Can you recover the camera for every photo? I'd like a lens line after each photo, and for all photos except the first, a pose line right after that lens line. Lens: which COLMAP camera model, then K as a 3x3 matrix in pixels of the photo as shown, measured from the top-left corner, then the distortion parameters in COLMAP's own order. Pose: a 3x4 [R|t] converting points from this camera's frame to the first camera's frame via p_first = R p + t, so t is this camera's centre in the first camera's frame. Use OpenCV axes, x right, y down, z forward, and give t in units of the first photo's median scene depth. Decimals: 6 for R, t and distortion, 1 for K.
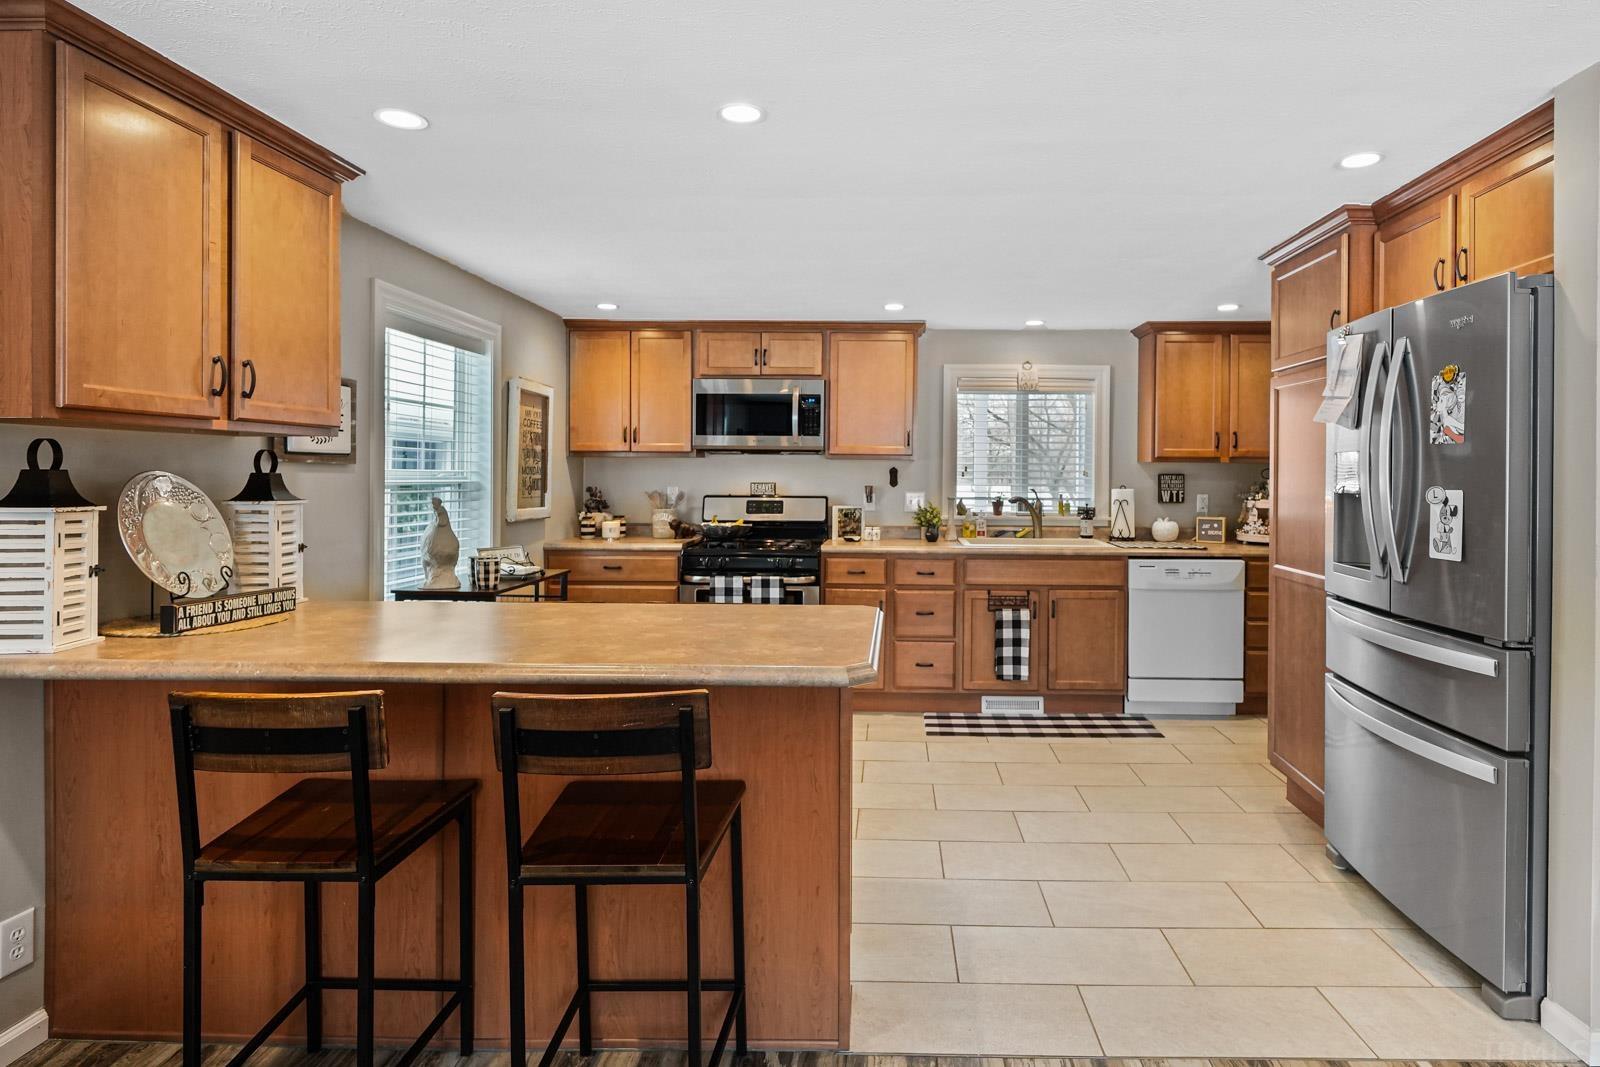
lens RADIAL K [[928.7, 0, 854.5], [0, 928.7, 479.0], [0, 0, 1]] dist [0.004567, -0.000254]
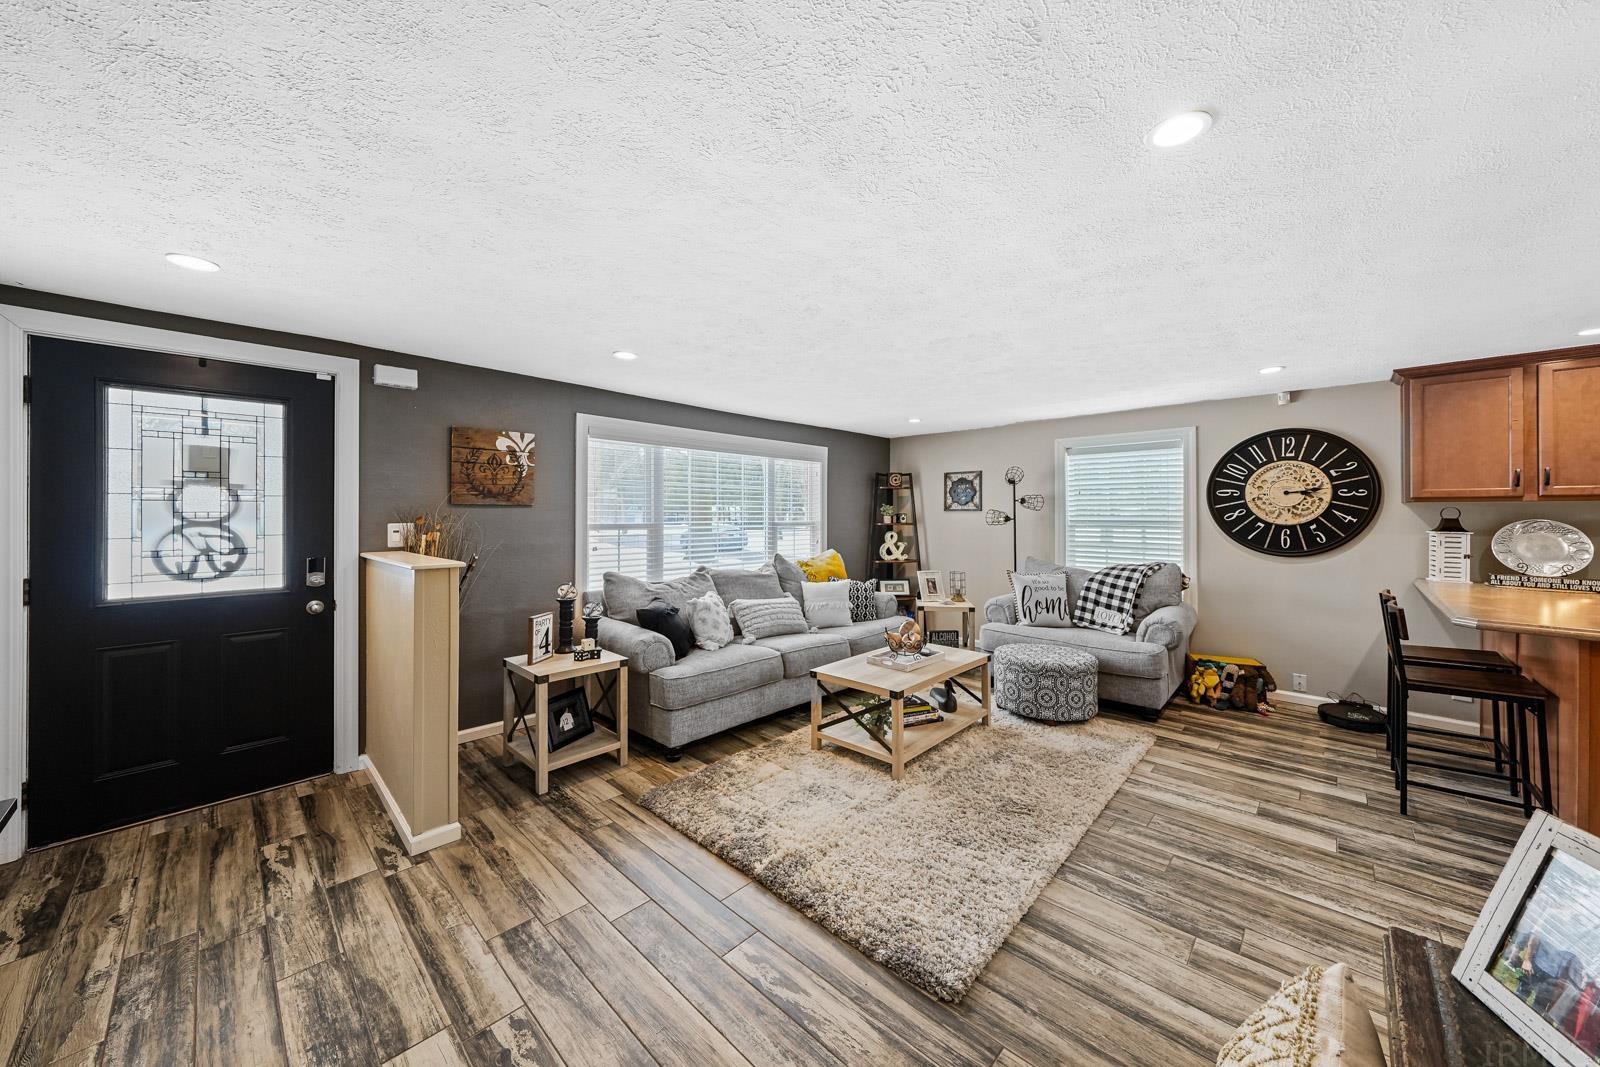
lens RADIAL K [[541.0, 0, 821.3], [0, 541.0, 511.9], [0, 0, 1]] dist [-0.000673, -0.000216]
pose [[-0.664998, -0.009281, -0.746787, 0.658909], [-0.009417, 0.999947, -0.004042, -0.002036], [0.746785, 0.004345, -0.665051, 0.273233]]
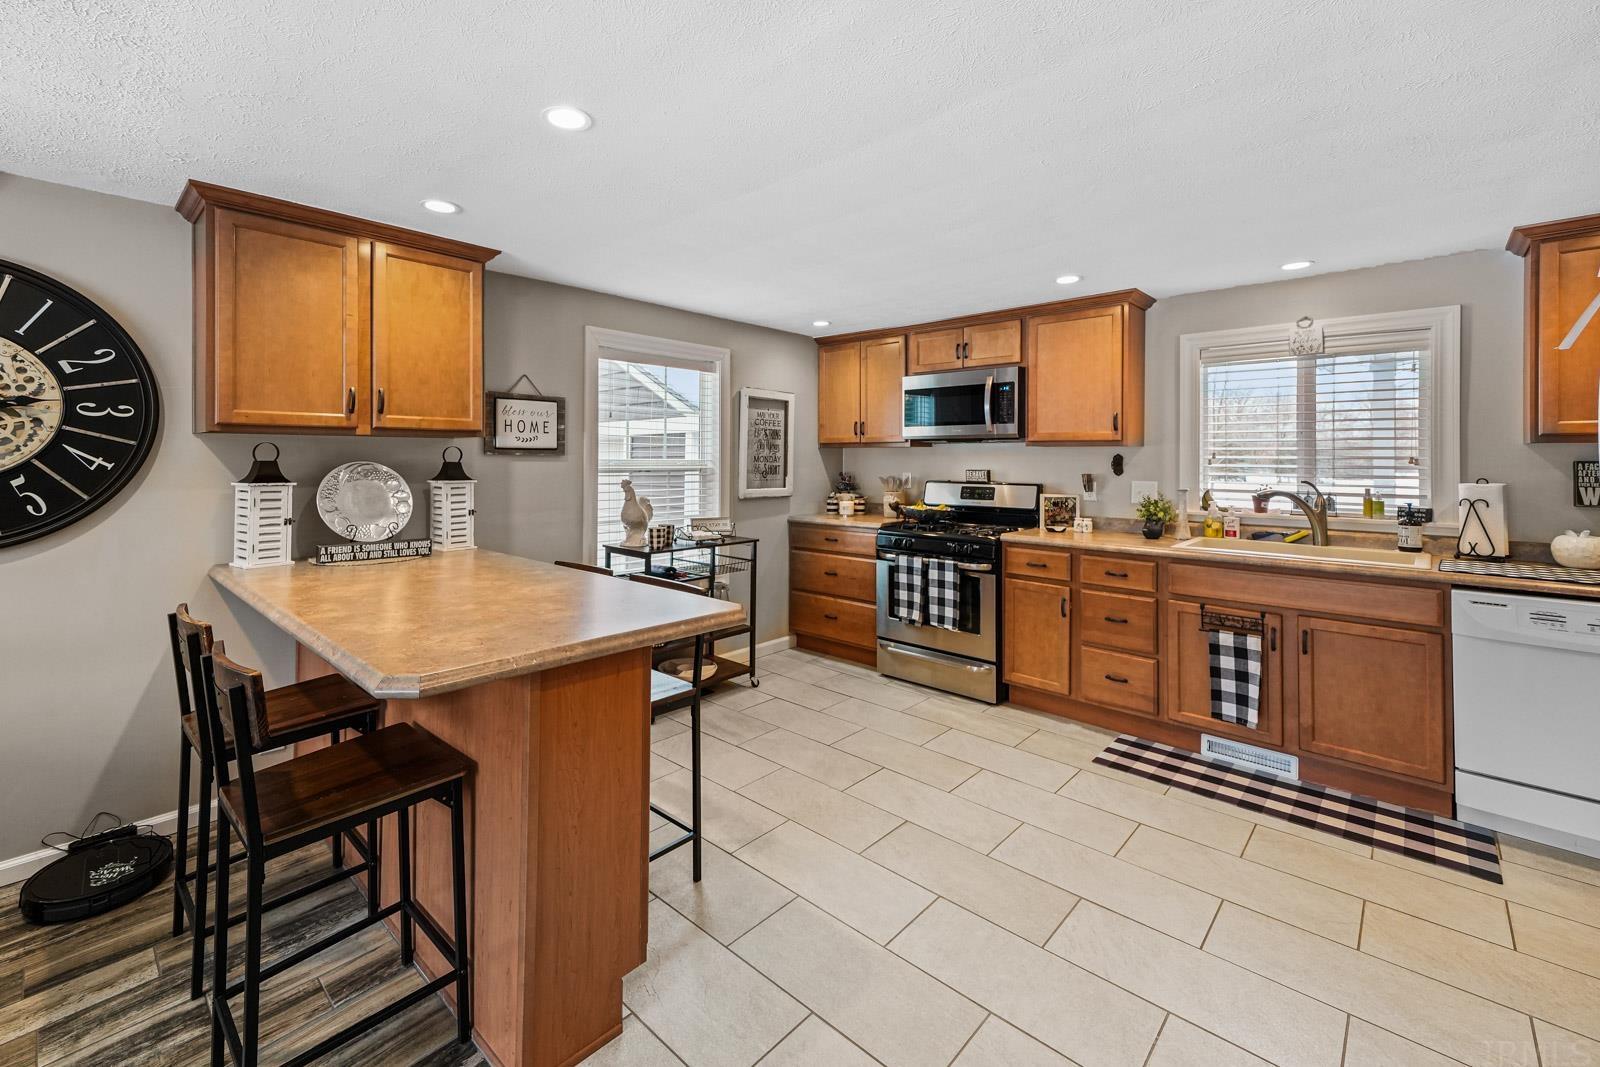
lens RADIAL K [[681.4, 0, 733.7], [0, 681.4, 453.5], [0, 0, 1]] dist [0.019815, -0.000521]
pose [[0.729702, -0.008749, -0.683710, 0.255082], [-0.002091, 0.999885, -0.015026, -0.002527], [0.683763, 0.012394, 0.729599, 0.272658]]
